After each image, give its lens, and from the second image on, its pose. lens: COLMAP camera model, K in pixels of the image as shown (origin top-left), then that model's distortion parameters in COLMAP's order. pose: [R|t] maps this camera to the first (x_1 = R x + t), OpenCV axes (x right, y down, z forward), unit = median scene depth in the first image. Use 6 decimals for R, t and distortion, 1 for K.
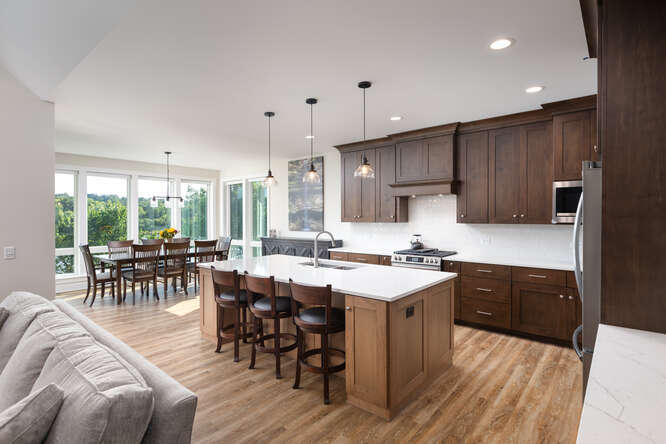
lens RADIAL K [[339.2, 0, 333.6], [0, 339.2, 216.7], [0, 0, 1]] dist [0.007596, 0.001255]
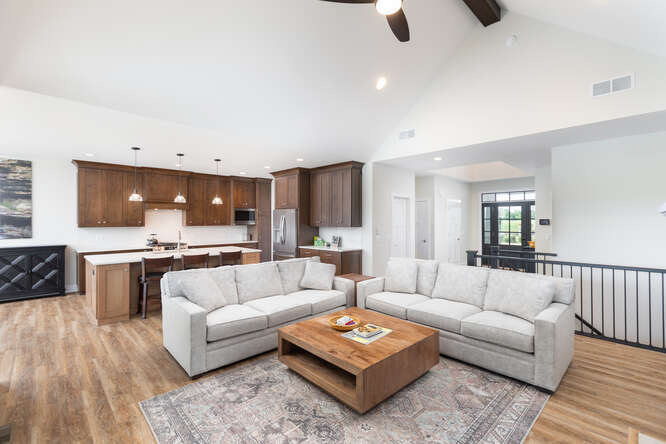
lens RADIAL K [[306.9, 0, 329.1], [0, 306.9, 222.3], [0, 0, 1]] dist [0.005746, -0.000666]
pose [[0.092376, -0.000240, 0.995724, -1.230296], [0.005832, 0.999983, -0.000300, 0.004941], [-0.995707, 0.005835, 0.092376, 0.098657]]
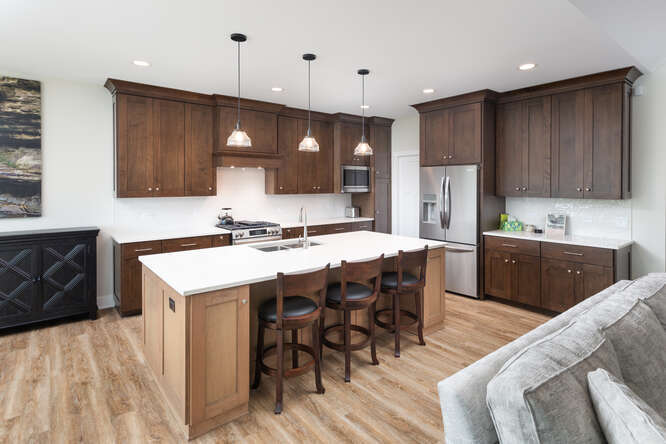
lens RADIAL K [[355.8, 0, 329.2], [0, 355.8, 189.9], [0, 0, 1]] dist [0.003099, 0.000783]
pose [[0.180673, -0.008247, 0.983509, -0.763051], [0.004464, 0.999961, 0.007565, -0.003689], [-0.983533, 0.003024, 0.180703, 0.640500]]
